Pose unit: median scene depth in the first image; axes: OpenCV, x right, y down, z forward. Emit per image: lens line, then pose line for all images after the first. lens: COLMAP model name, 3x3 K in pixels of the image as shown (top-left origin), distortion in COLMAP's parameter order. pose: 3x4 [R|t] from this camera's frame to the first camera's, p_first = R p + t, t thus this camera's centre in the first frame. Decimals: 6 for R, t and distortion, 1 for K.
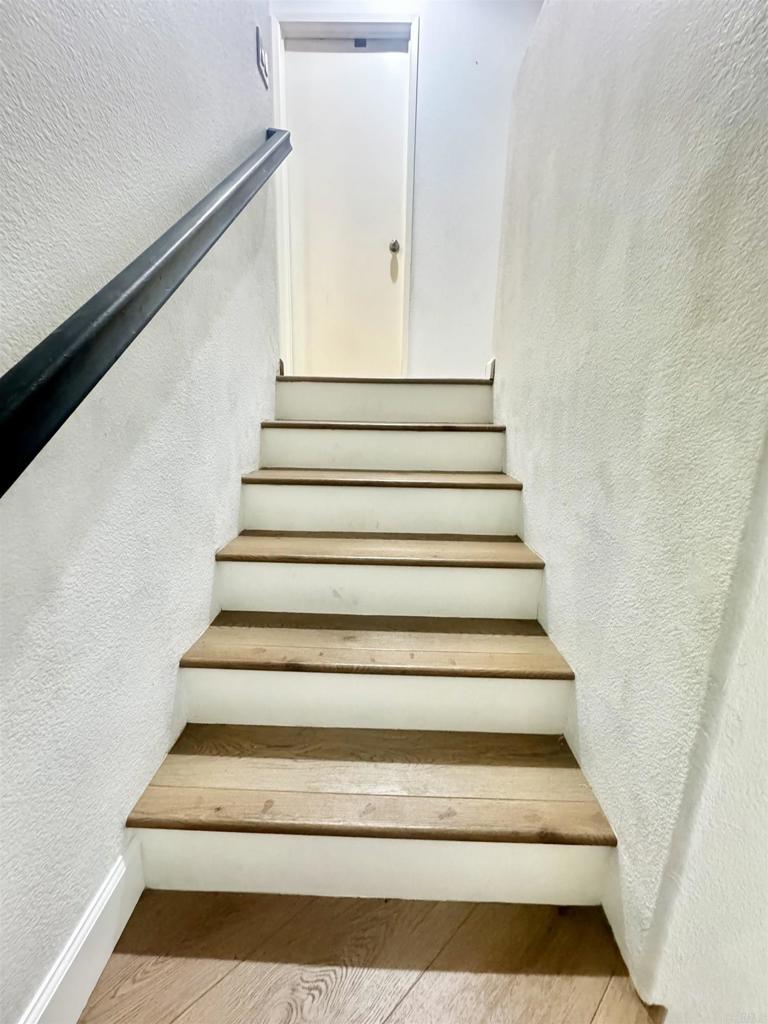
lens RADIAL K [[413.6, 0, 383.5], [0, 413.6, 511.3], [0, 0, 1]] dist [-0.001300, -0.000110]
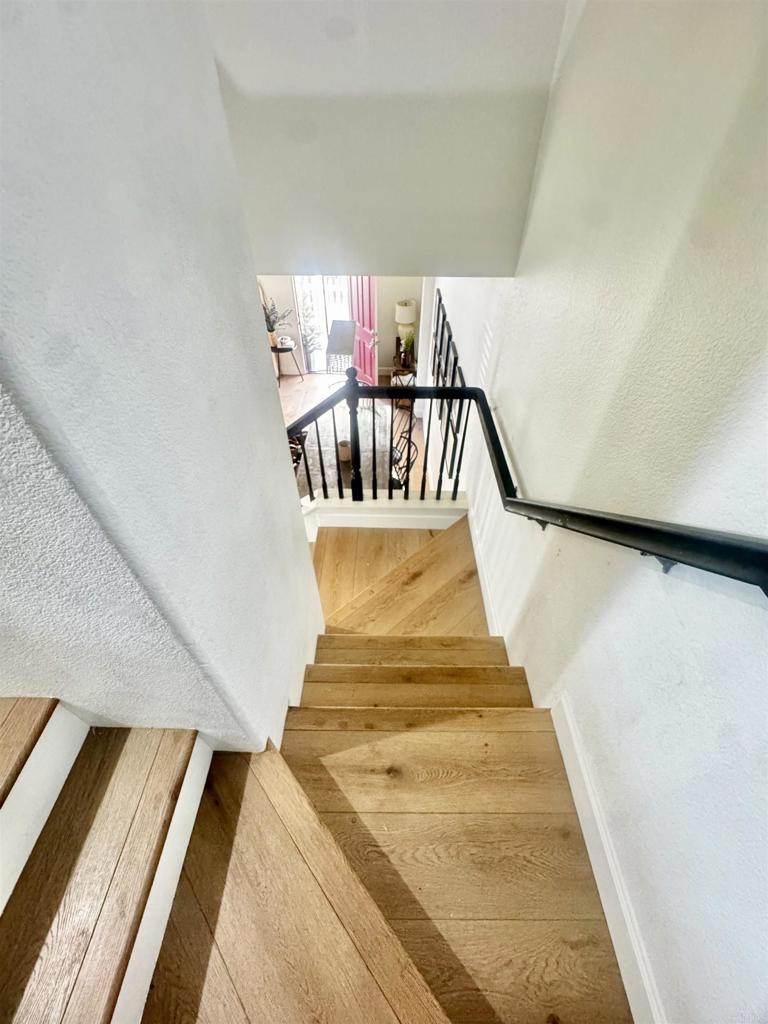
lens RADIAL K [[413.6, 0, 384.7], [0, 413.6, 512.2], [0, 0, 1]] dist [-0.001300, -0.000110]
pose [[-0.005466, -0.725709, 0.687980, 0.152740], [0.214651, 0.671101, 0.709611, -0.441084], [-0.976676, 0.151554, 0.152105, 0.106739]]
